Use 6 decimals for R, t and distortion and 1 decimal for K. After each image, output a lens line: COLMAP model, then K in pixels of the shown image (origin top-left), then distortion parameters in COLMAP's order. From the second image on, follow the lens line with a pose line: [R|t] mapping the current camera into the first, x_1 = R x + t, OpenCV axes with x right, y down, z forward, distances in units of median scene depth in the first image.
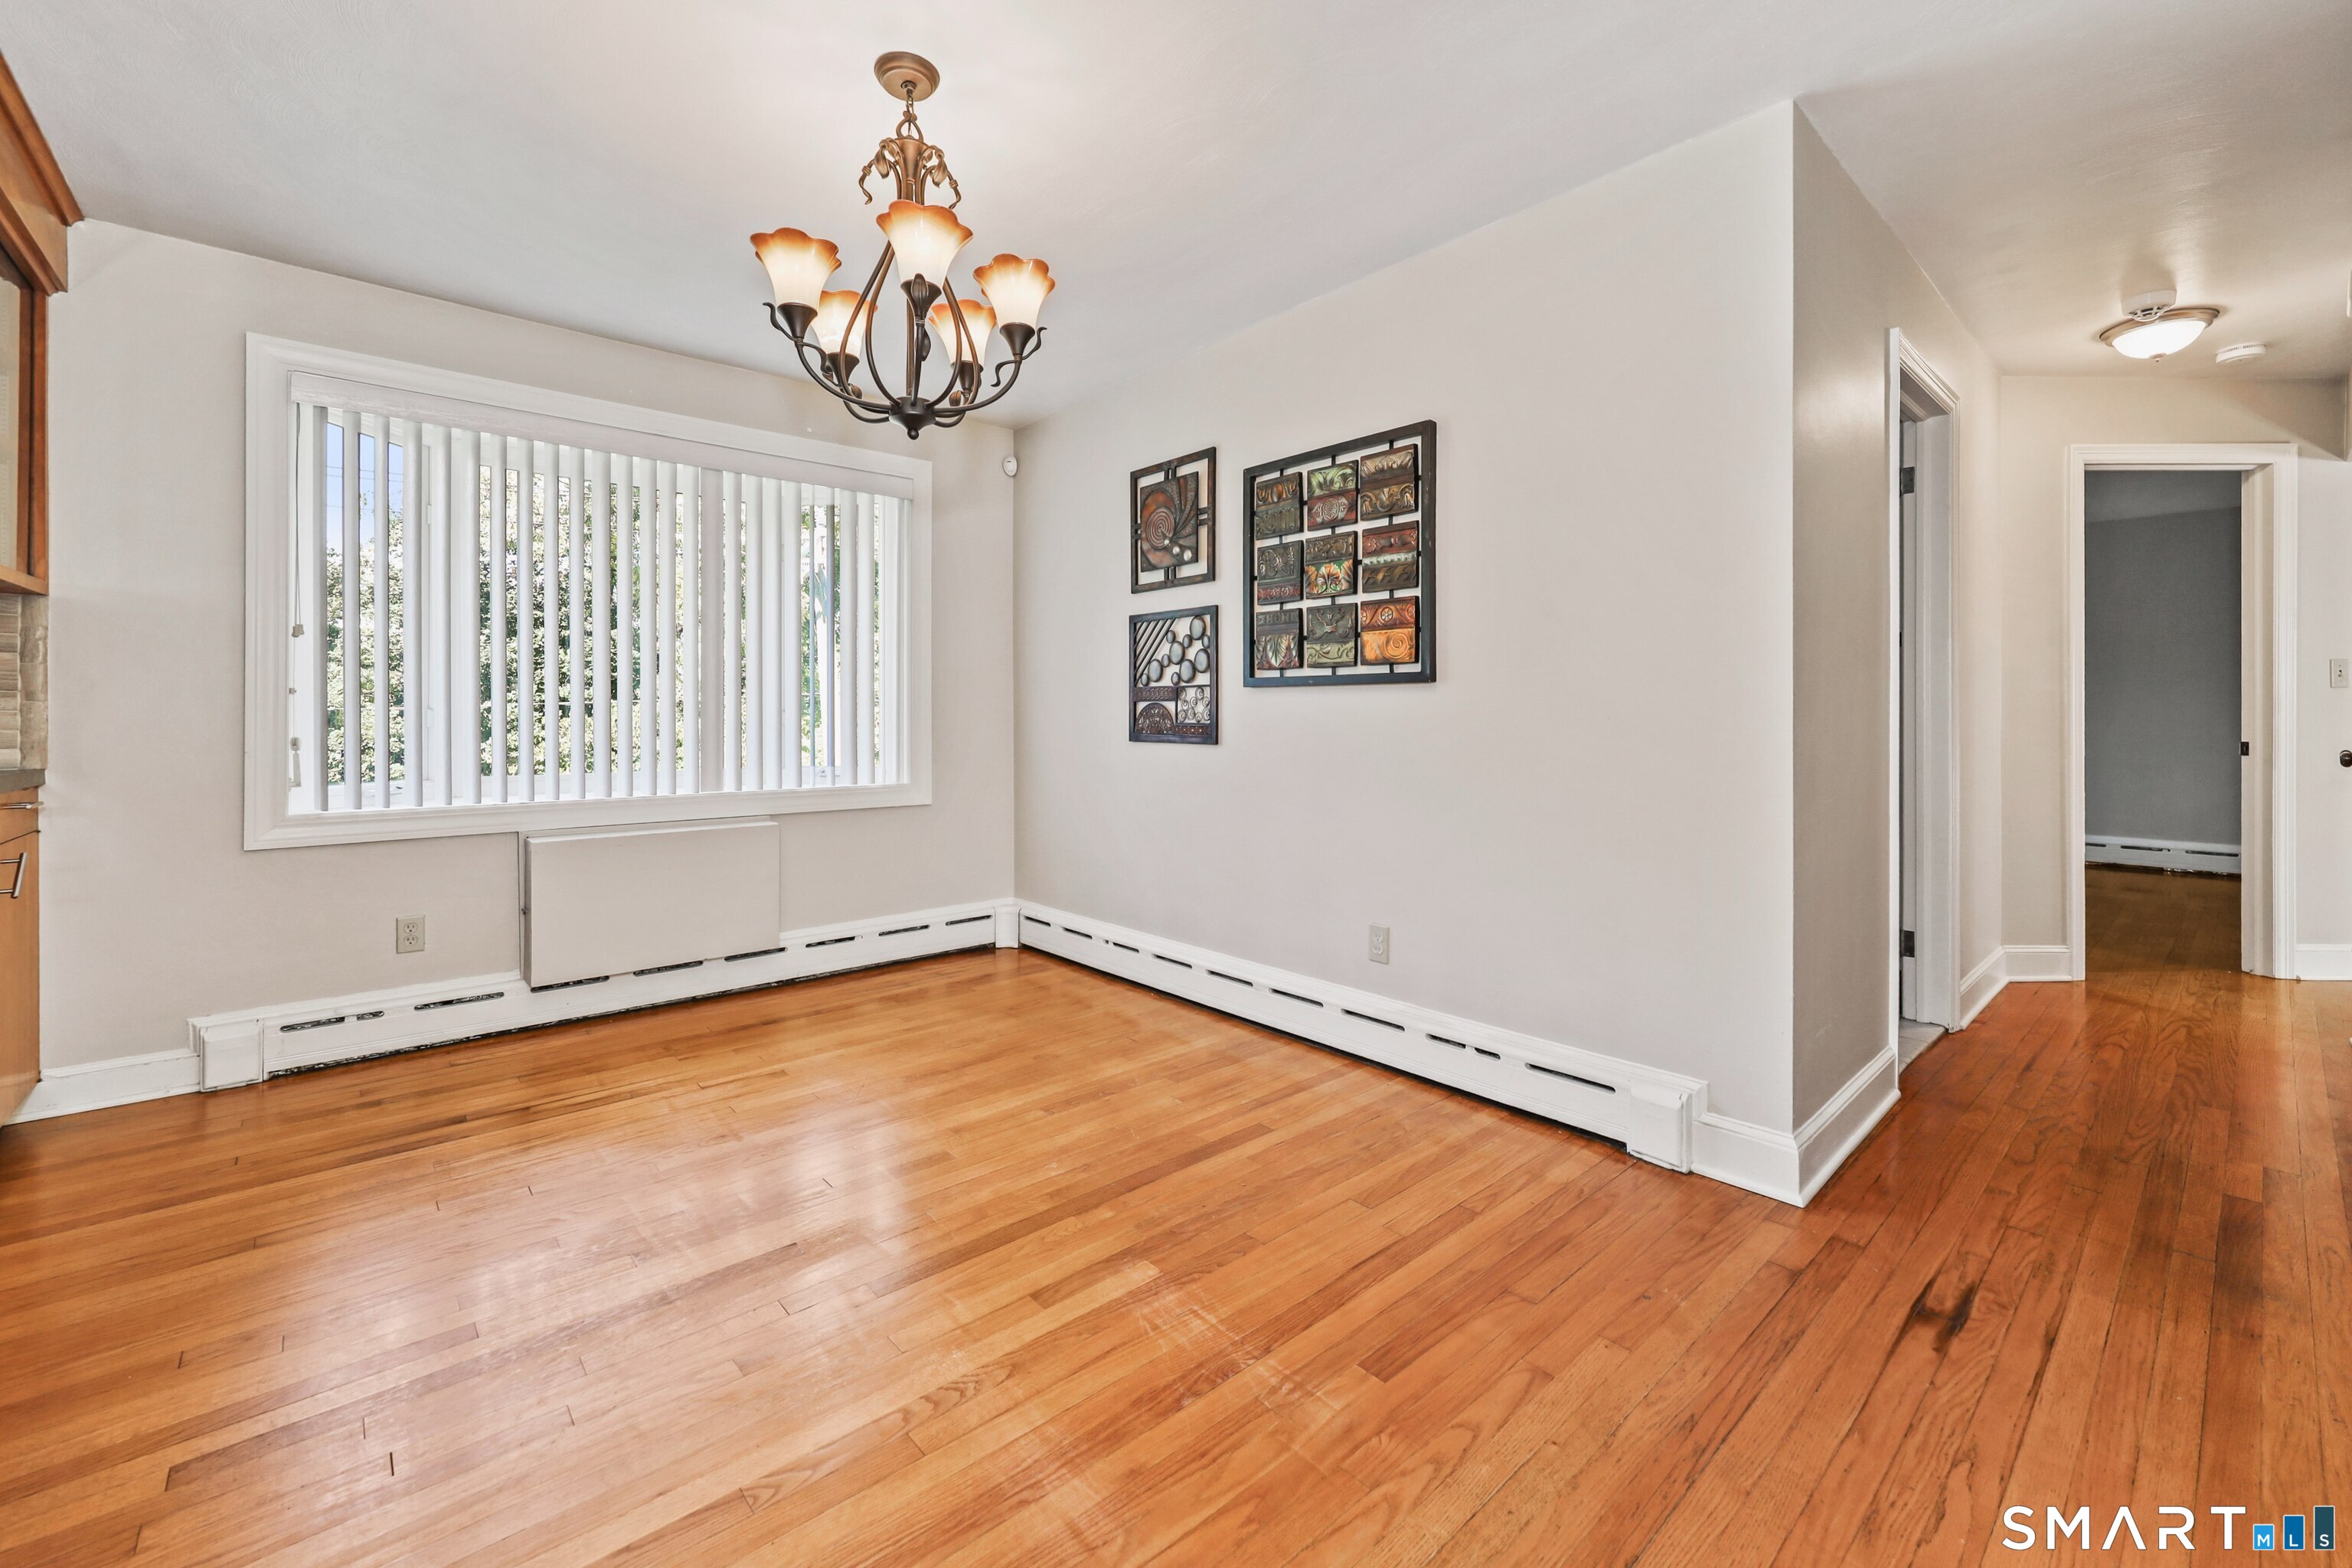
lens RADIAL K [[949.2, 0, 1177.8], [0, 949.2, 717.2], [0, 0, 1]] dist [-0.000130, -0.000029]
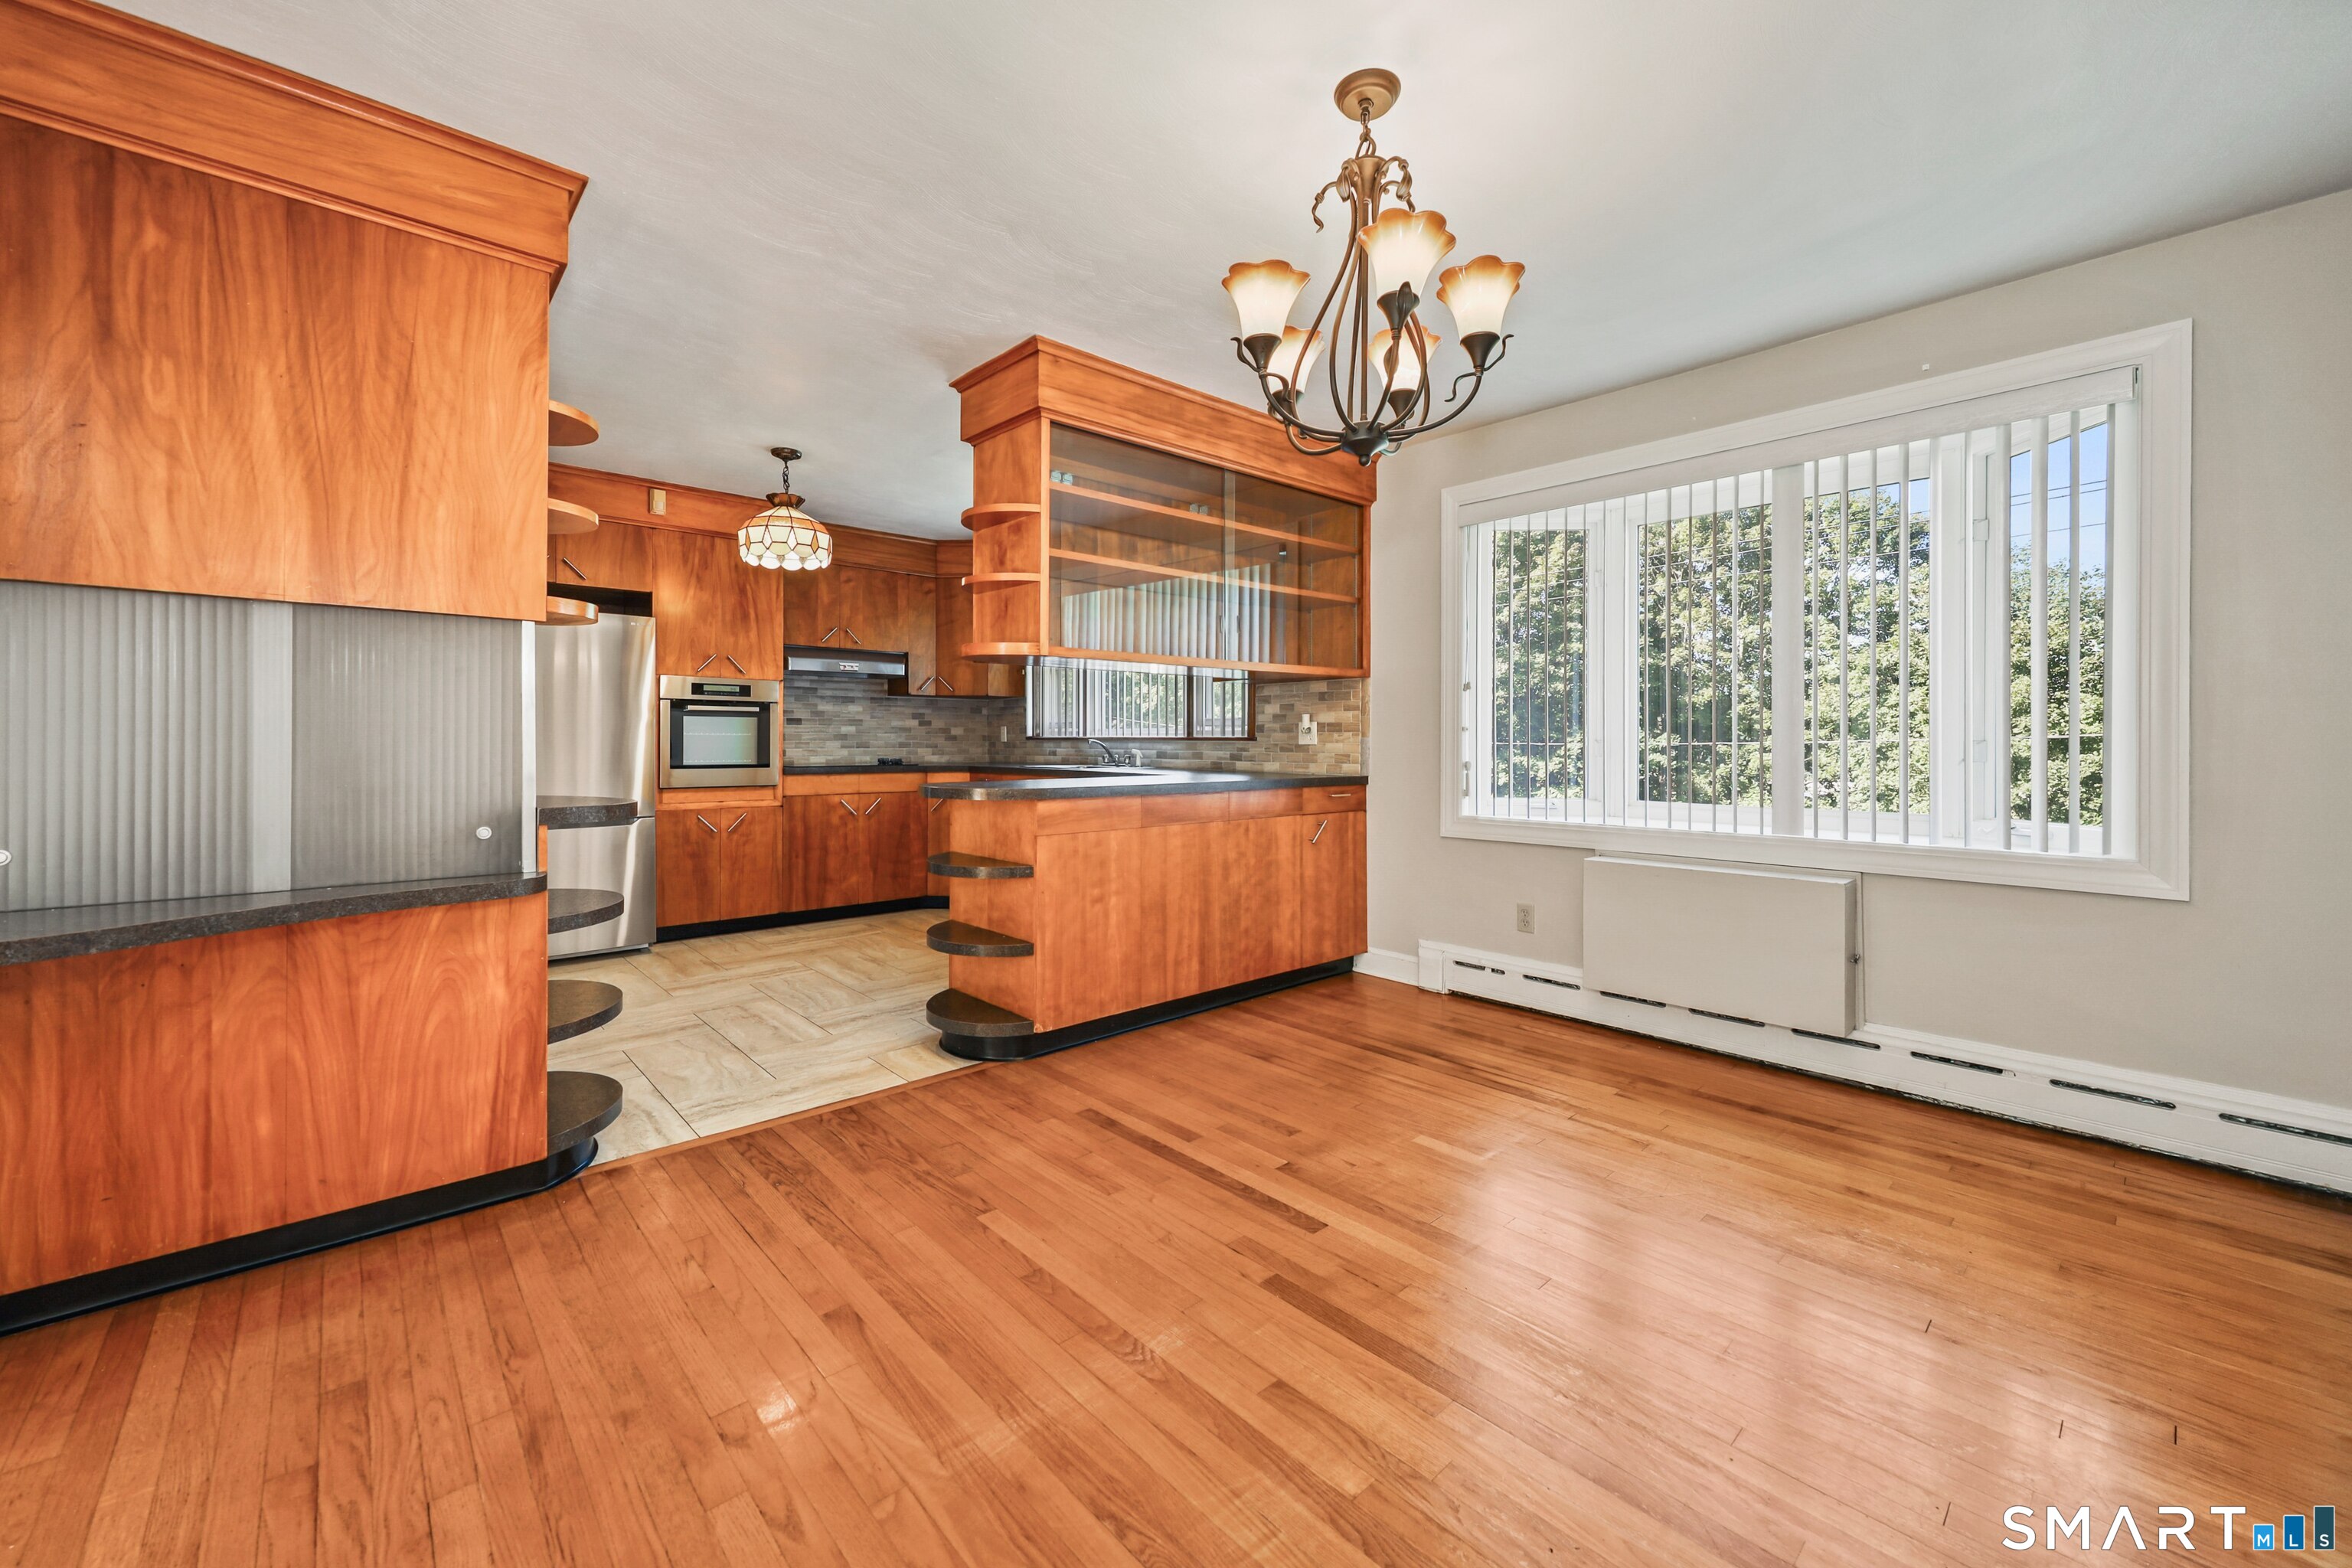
lens RADIAL K [[923.8, 0, 1172.0], [0, 923.8, 743.9], [0, 0, 1]] dist [0.000850, 0.000063]
pose [[0.014397, 0.003332, -0.999891, 0.413455], [-0.002736, 0.999991, 0.003293, -0.007630], [0.999893, 0.002688, 0.014406, 0.492831]]
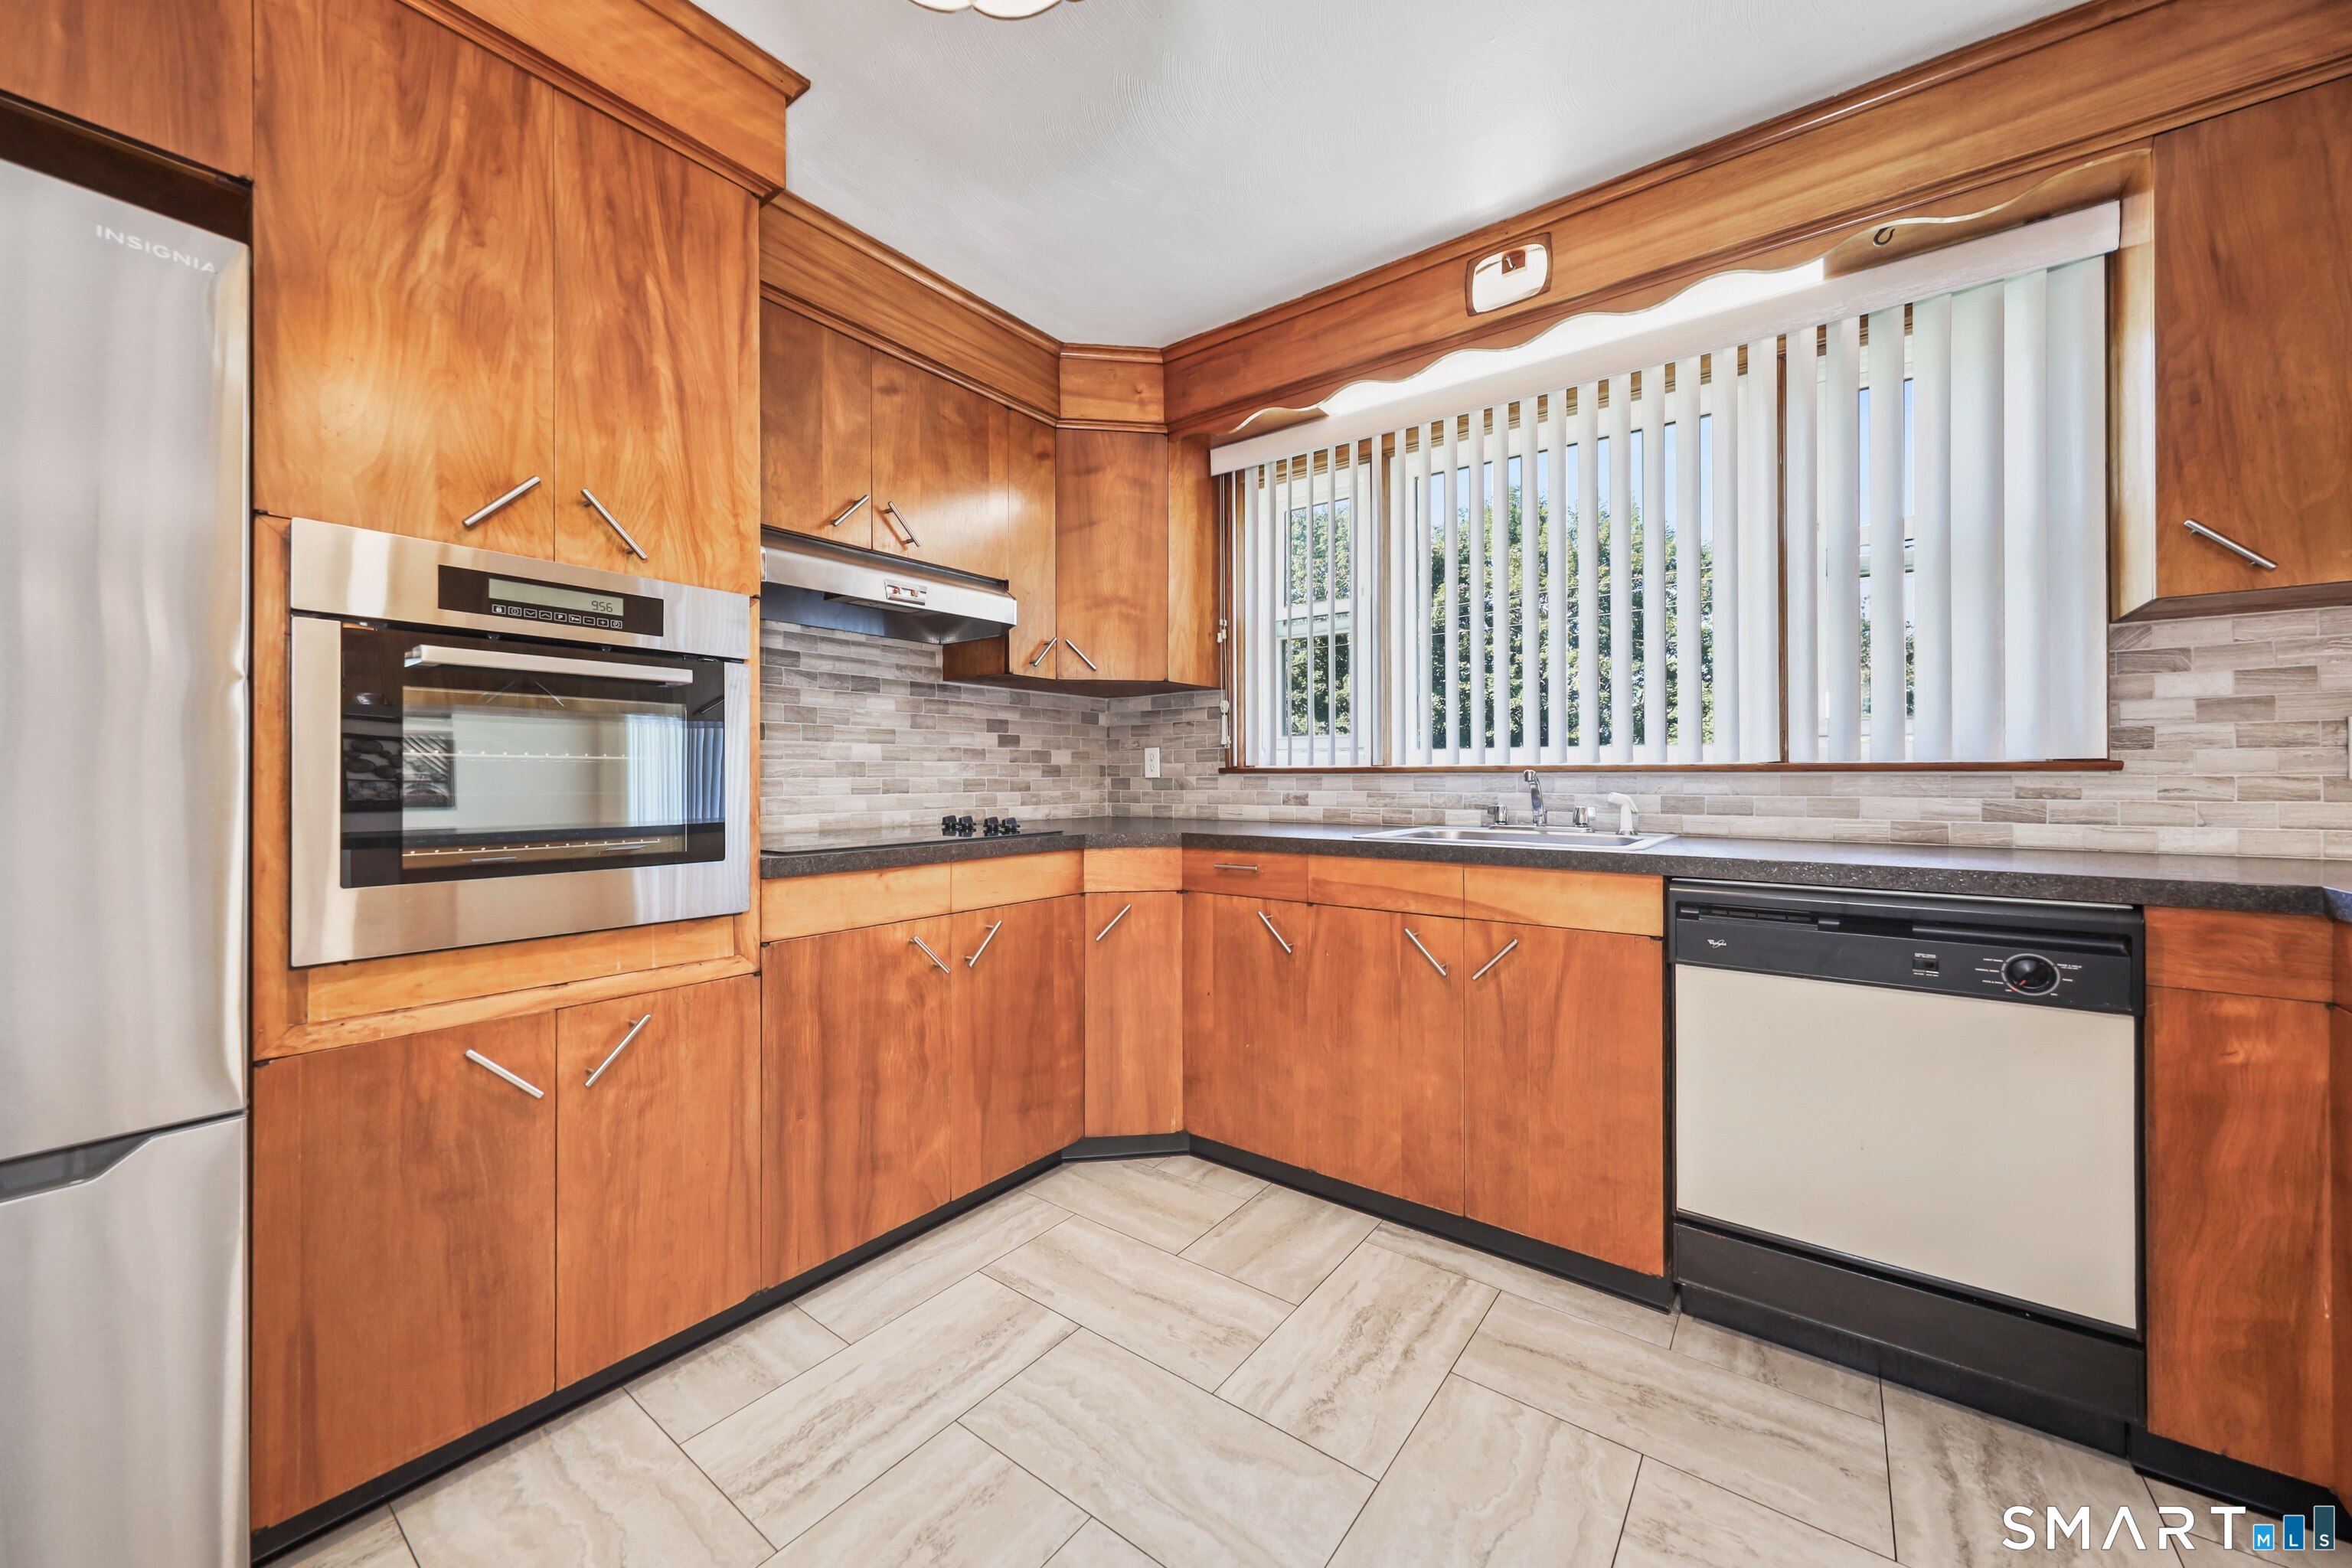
lens RADIAL K [[864.2, 0, 1168.2], [0, 864.2, 775.5], [0, 0, 1]] dist [0.000749, 0.000092]
pose [[0.192378, -0.002500, -0.981318, -0.706964], [0.002256, 0.999995, -0.002106, -0.005039], [0.981318, -0.001809, 0.192383, -0.044685]]
